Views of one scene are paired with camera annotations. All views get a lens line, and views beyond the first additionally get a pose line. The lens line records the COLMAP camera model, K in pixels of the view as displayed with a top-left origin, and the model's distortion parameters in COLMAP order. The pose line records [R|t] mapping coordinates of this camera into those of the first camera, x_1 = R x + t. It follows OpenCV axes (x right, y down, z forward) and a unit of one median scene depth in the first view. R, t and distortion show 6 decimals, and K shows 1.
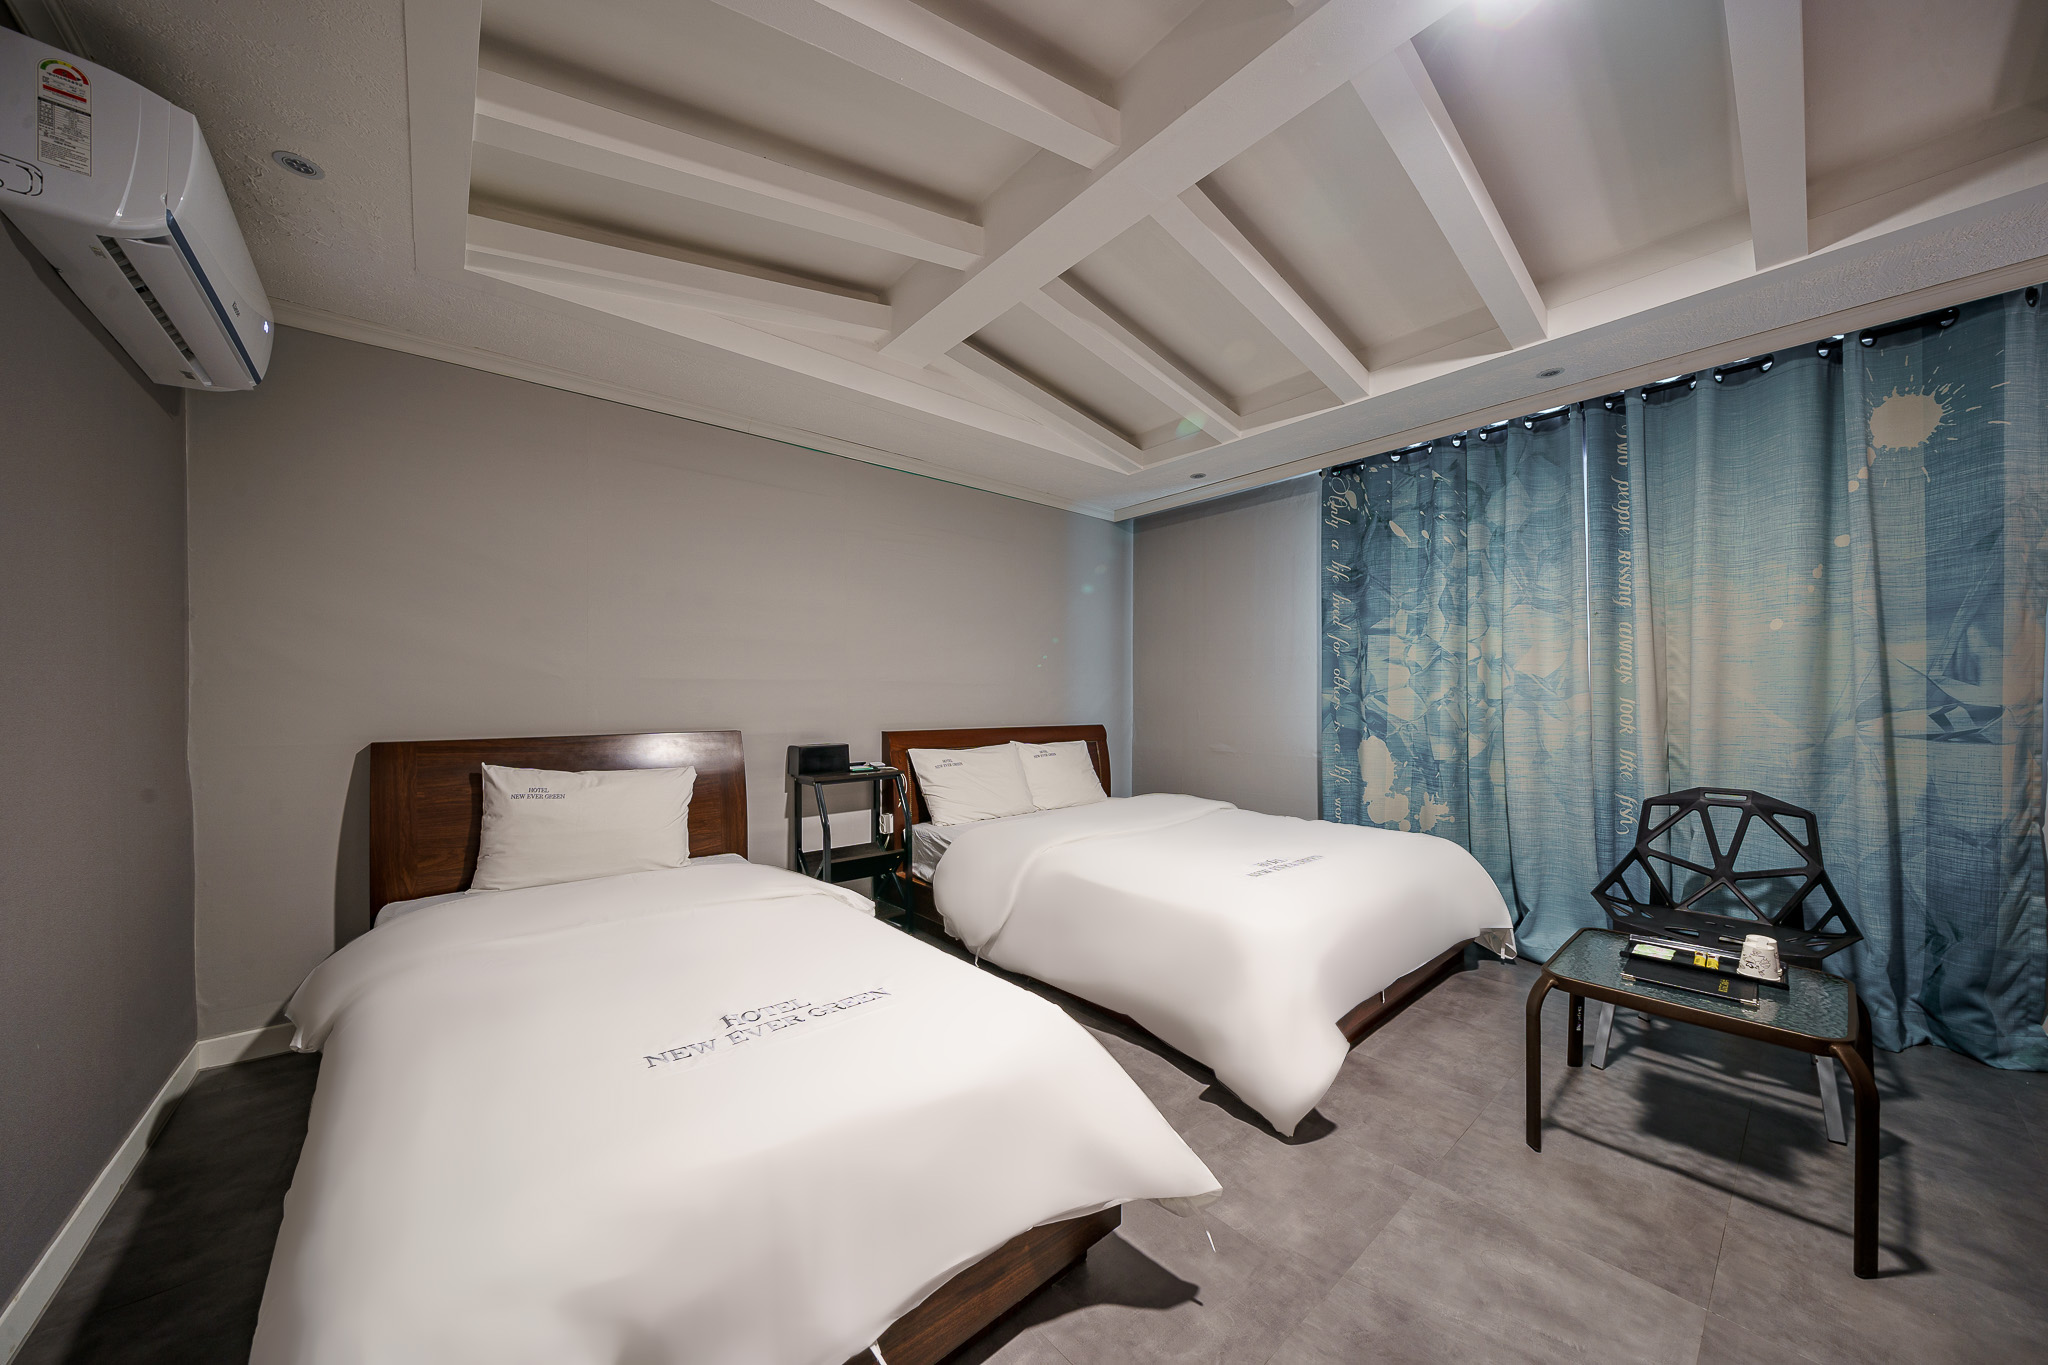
lens RADIAL K [[695.6, 0, 1021.9], [0, 695.6, 688.0], [0, 0, 1]] dist [-0.000275, 0.000018]
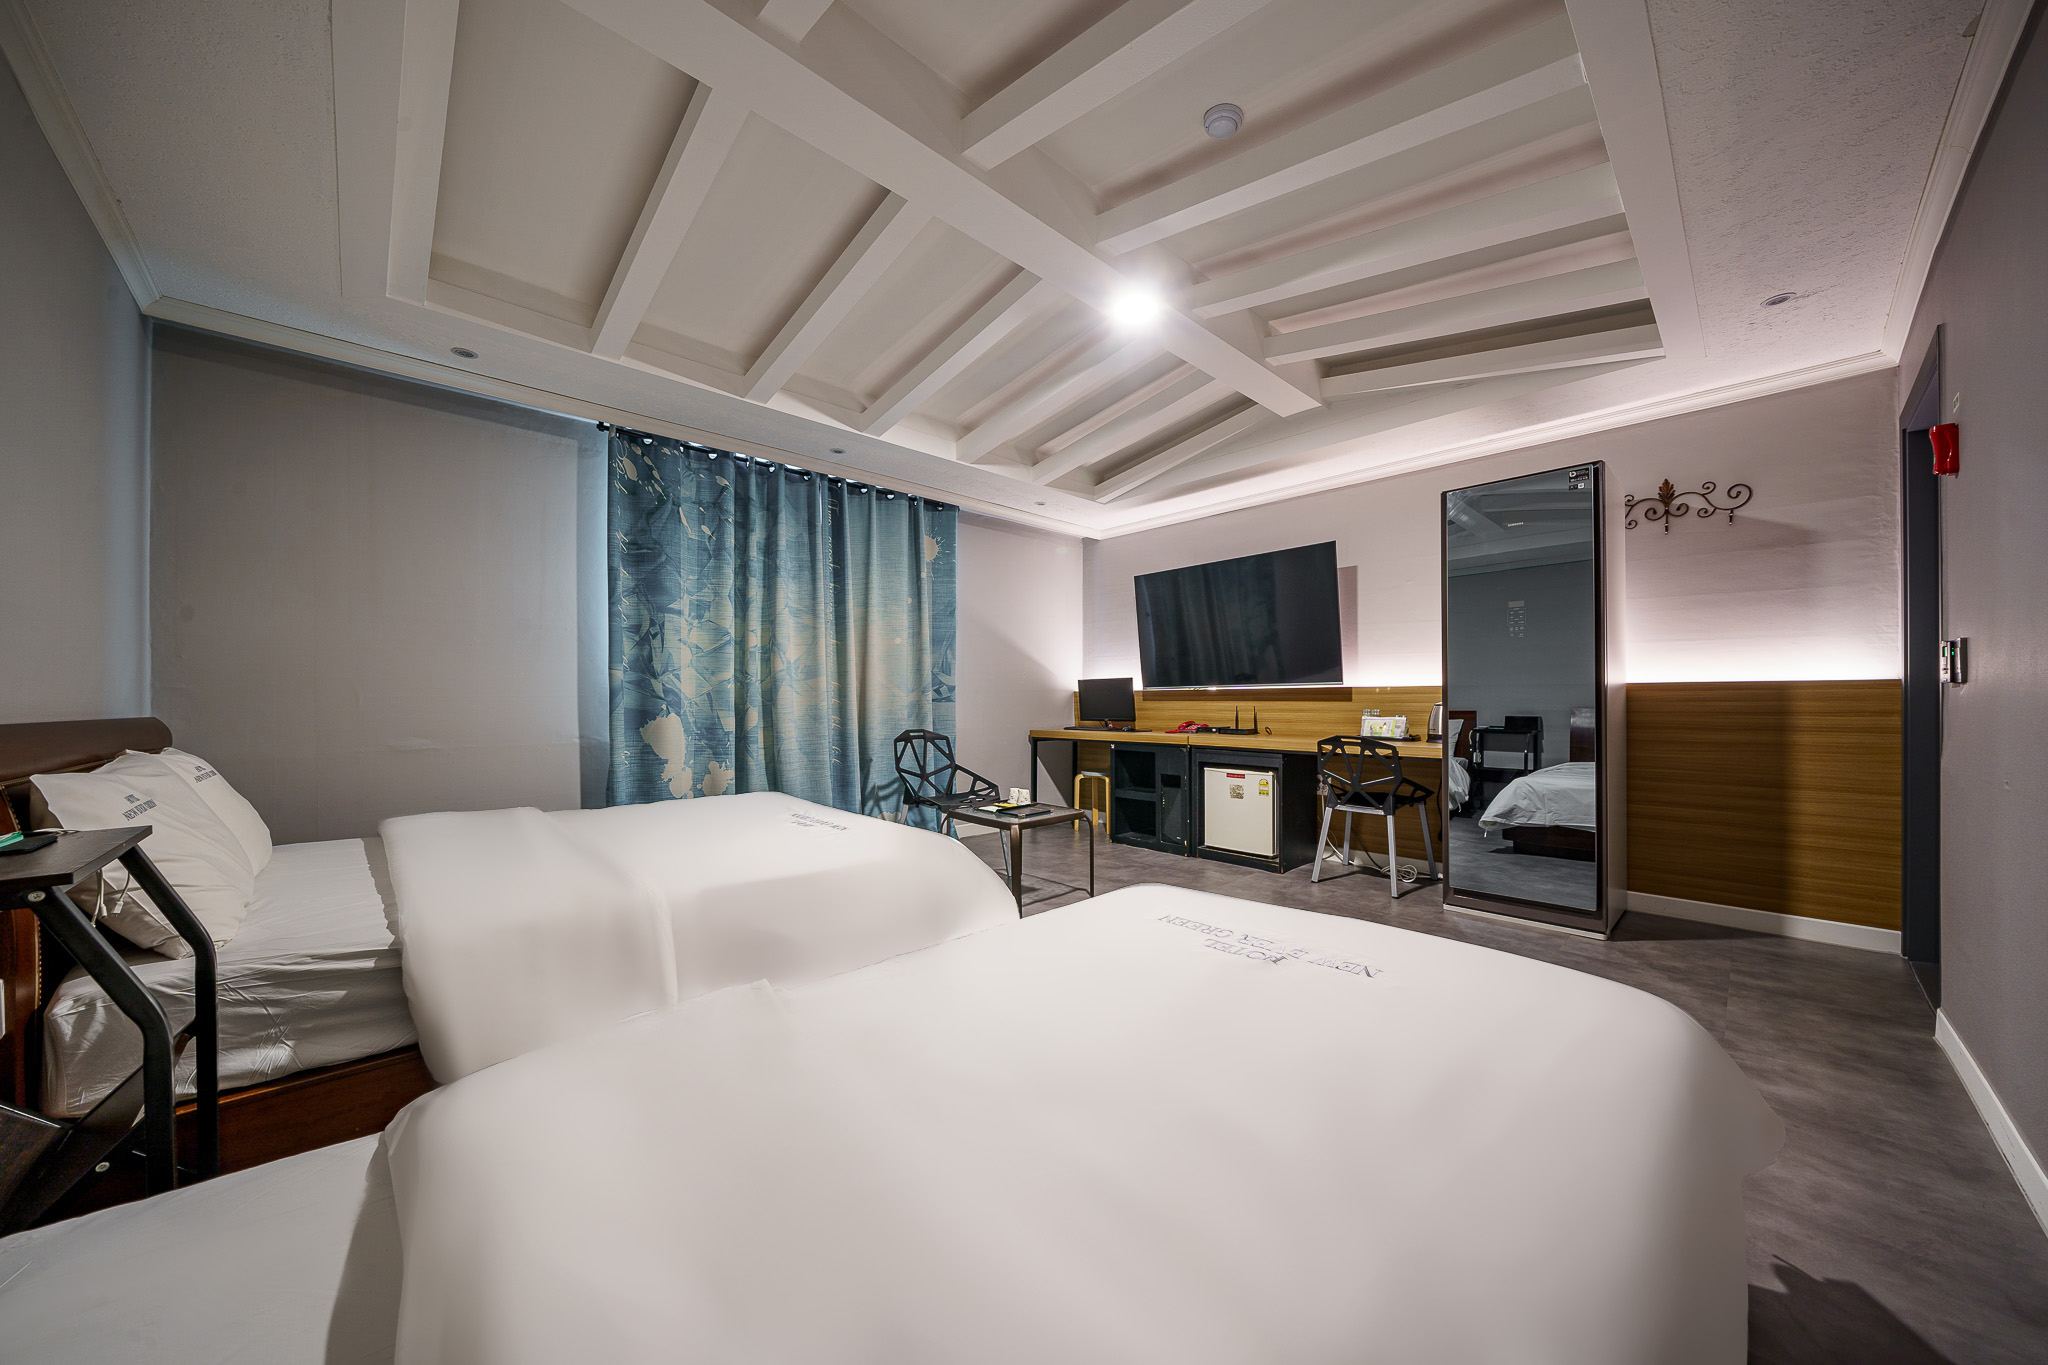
lens RADIAL K [[695.6, 0, 1016.2], [0, 695.6, 690.9], [0, 0, 1]] dist [-0.000275, 0.000018]
pose [[-0.036861, 0.013739, 0.999226, -0.549123], [-0.012122, 0.999826, -0.014195, 0.046196], [-0.999247, -0.012636, -0.036688, 0.549877]]
